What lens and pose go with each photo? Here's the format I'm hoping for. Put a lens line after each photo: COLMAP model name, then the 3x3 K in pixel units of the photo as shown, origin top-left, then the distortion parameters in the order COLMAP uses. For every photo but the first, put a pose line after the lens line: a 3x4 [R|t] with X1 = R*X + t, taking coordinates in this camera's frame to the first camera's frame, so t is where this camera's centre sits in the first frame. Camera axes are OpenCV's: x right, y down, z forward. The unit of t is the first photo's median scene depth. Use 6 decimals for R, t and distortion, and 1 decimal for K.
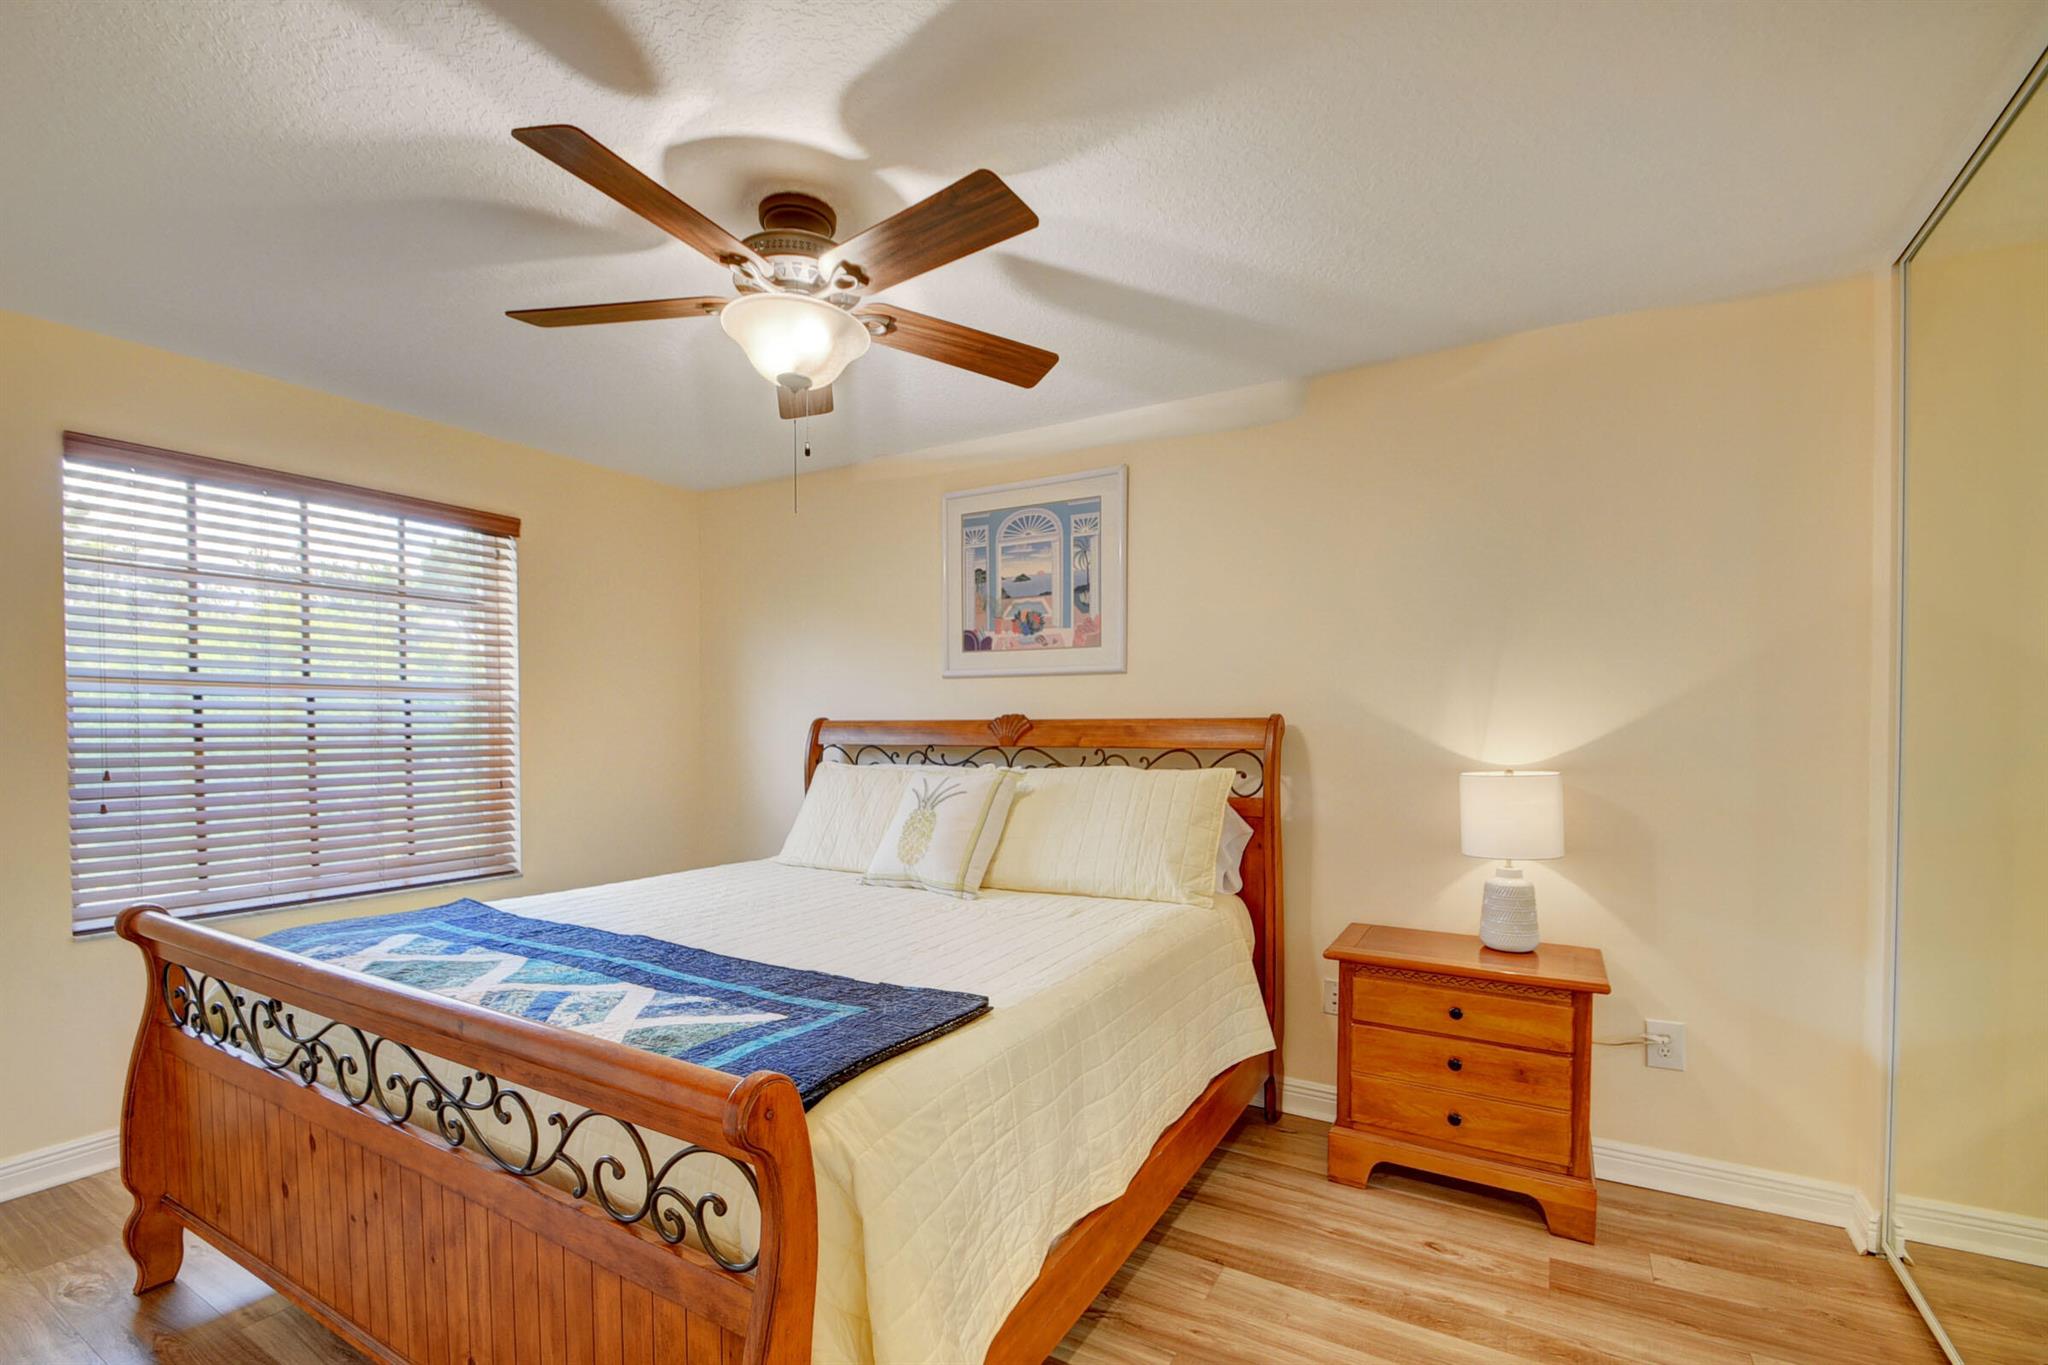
lens RADIAL K [[908.9, 0, 1016.3], [0, 908.9, 736.4], [0, 0, 1]] dist [0.000303, -0.000481]
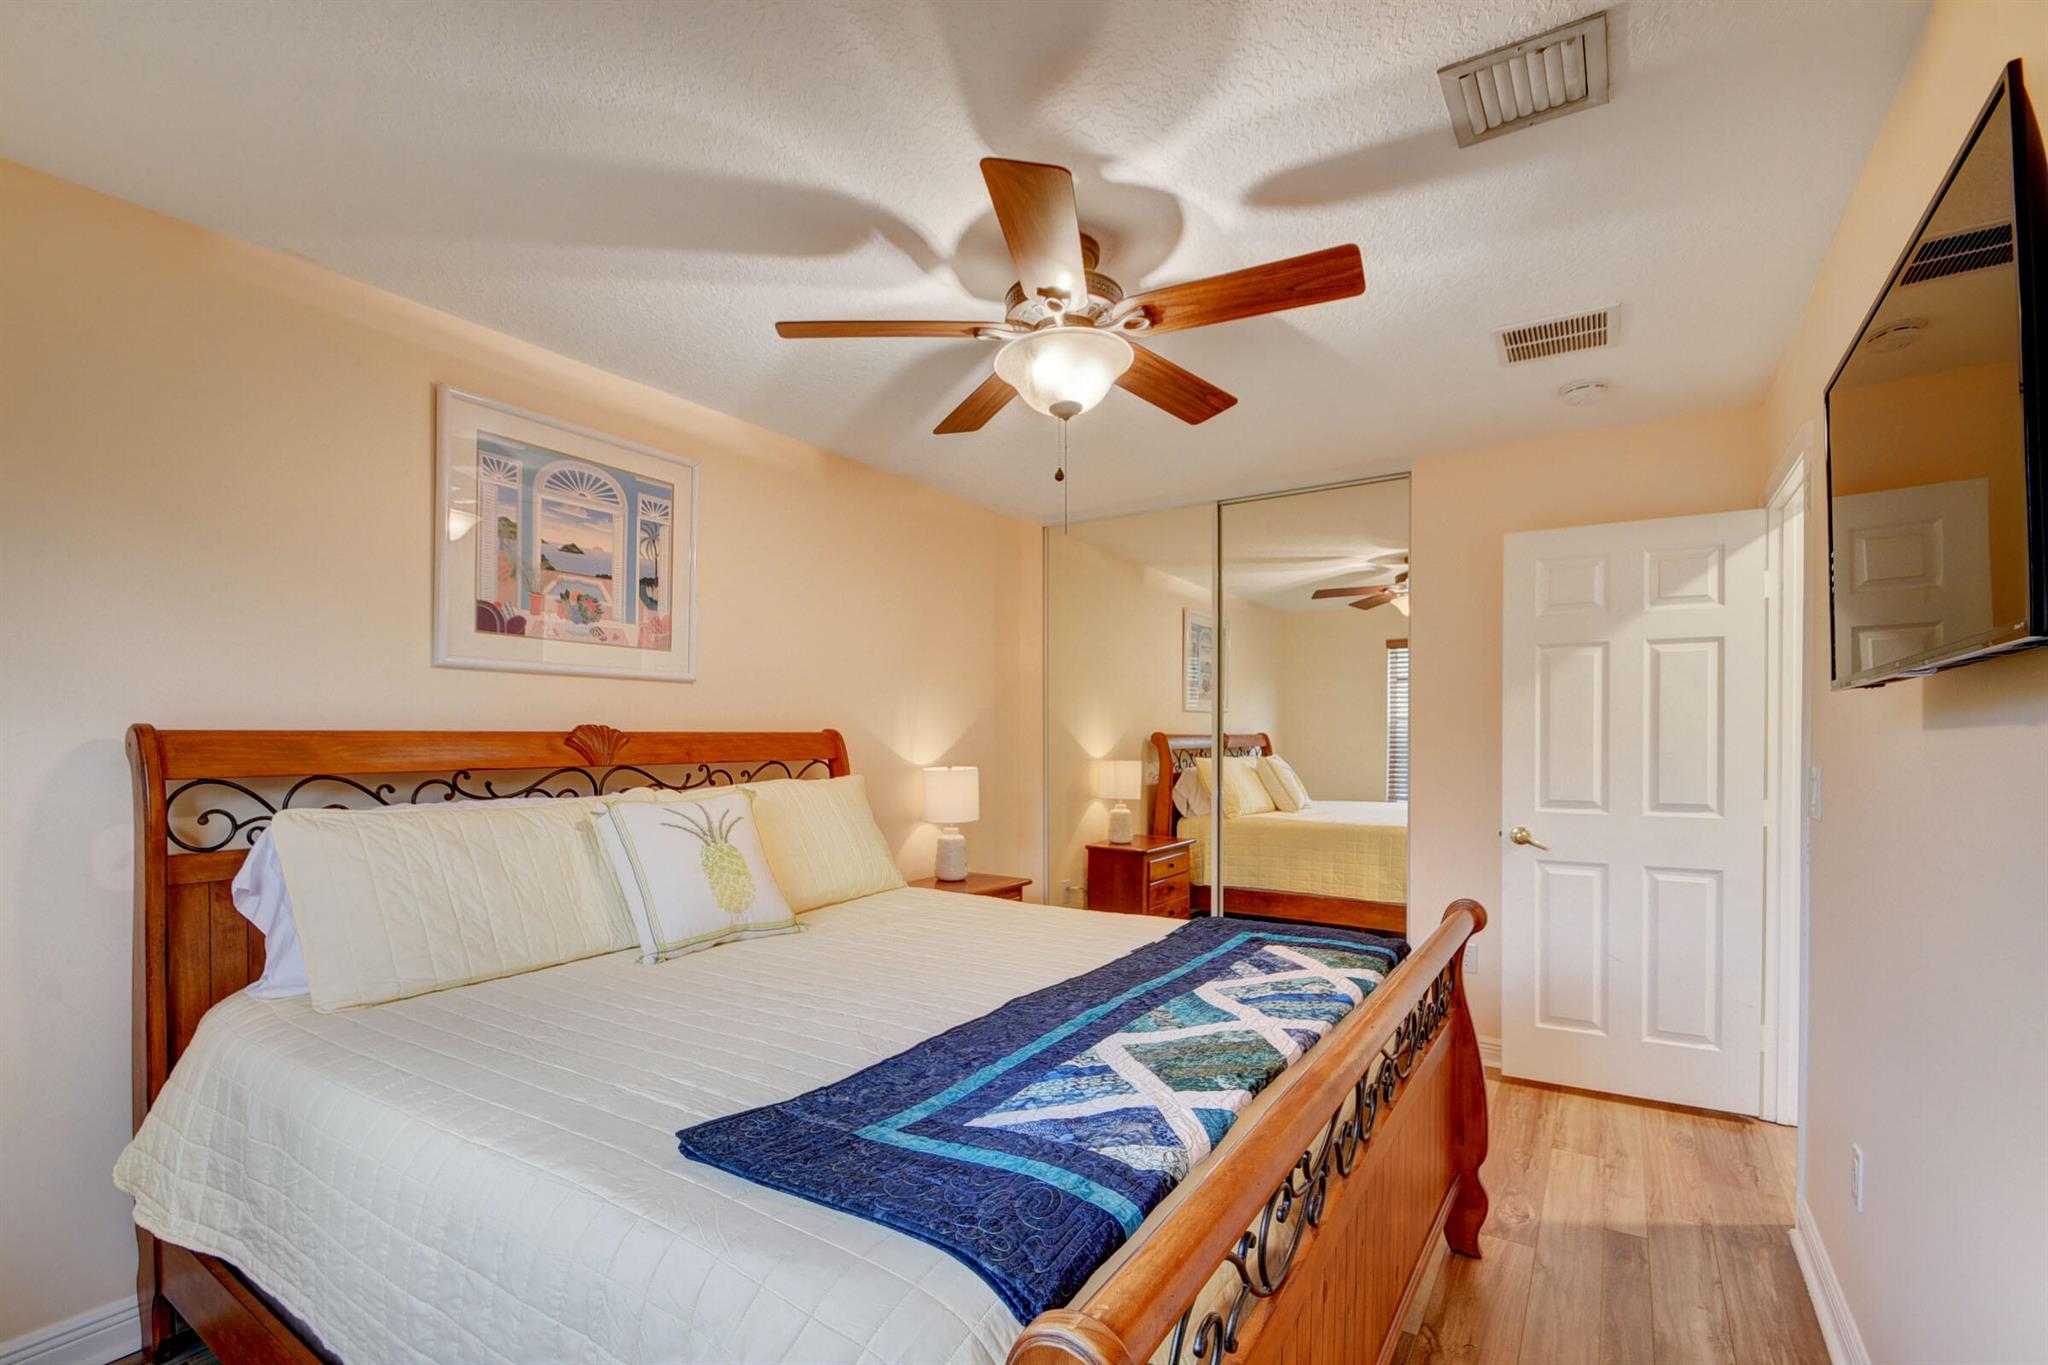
lens RADIAL K [[908.9, 0, 1016.3], [0, 908.9, 736.4], [0, 0, 1]] dist [0.000303, -0.000481]
pose [[0.049344, 0.001651, 0.998780, -0.757244], [0.014594, 0.999891, -0.002374, -0.007281], [-0.998675, 0.014693, 0.049315, 0.594067]]
